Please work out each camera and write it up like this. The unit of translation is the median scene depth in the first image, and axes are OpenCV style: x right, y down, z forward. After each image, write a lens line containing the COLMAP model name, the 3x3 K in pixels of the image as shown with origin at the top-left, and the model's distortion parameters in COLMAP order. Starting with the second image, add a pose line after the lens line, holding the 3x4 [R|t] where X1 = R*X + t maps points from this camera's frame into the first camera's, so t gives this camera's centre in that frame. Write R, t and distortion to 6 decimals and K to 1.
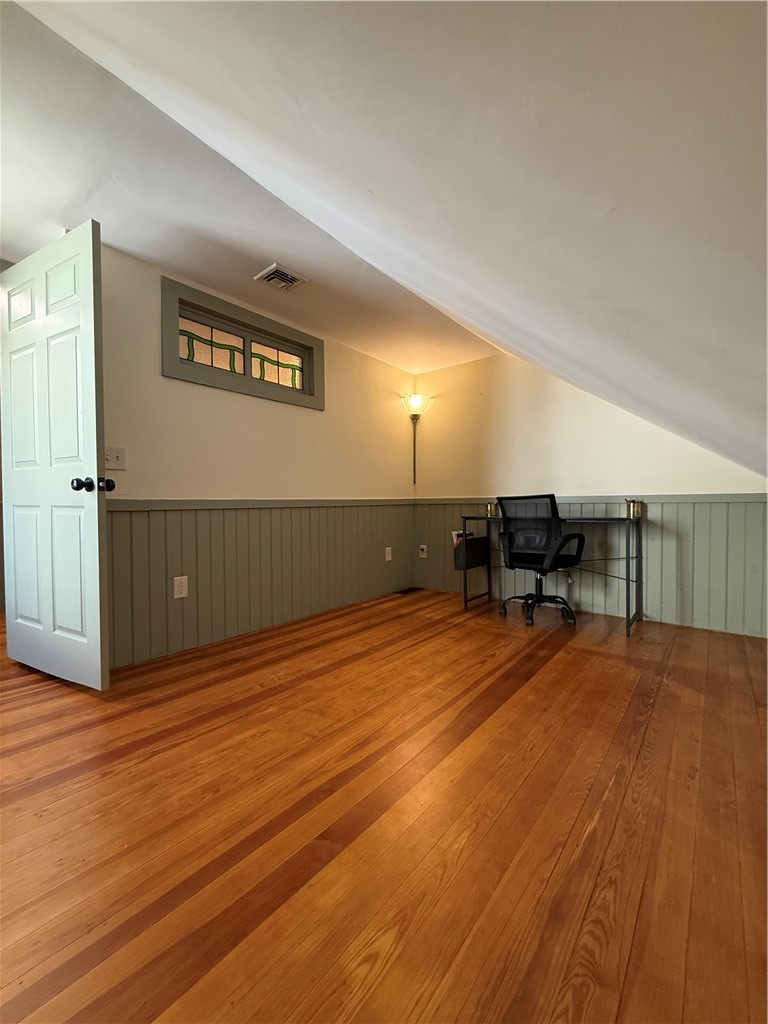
lens RADIAL K [[403.7, 0, 385.9], [0, 403.7, 508.3], [0, 0, 1]] dist [-0.003491, 0.000006]
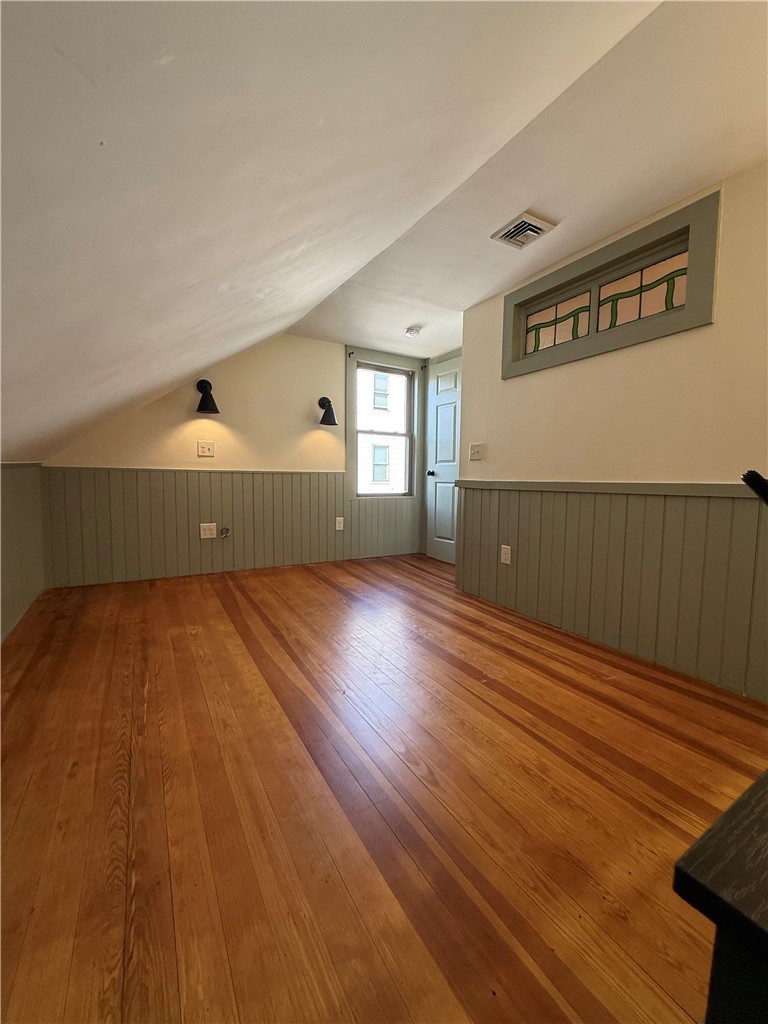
lens RADIAL K [[403.7, 0, 386.5], [0, 403.7, 512.2], [0, 0, 1]] dist [-0.003491, 0.000006]
pose [[-0.329057, 0.083281, -0.940630, 0.688100], [-0.025308, 0.994968, 0.096945, -0.035030], [0.943971, 0.055706, -0.325294, 0.997671]]
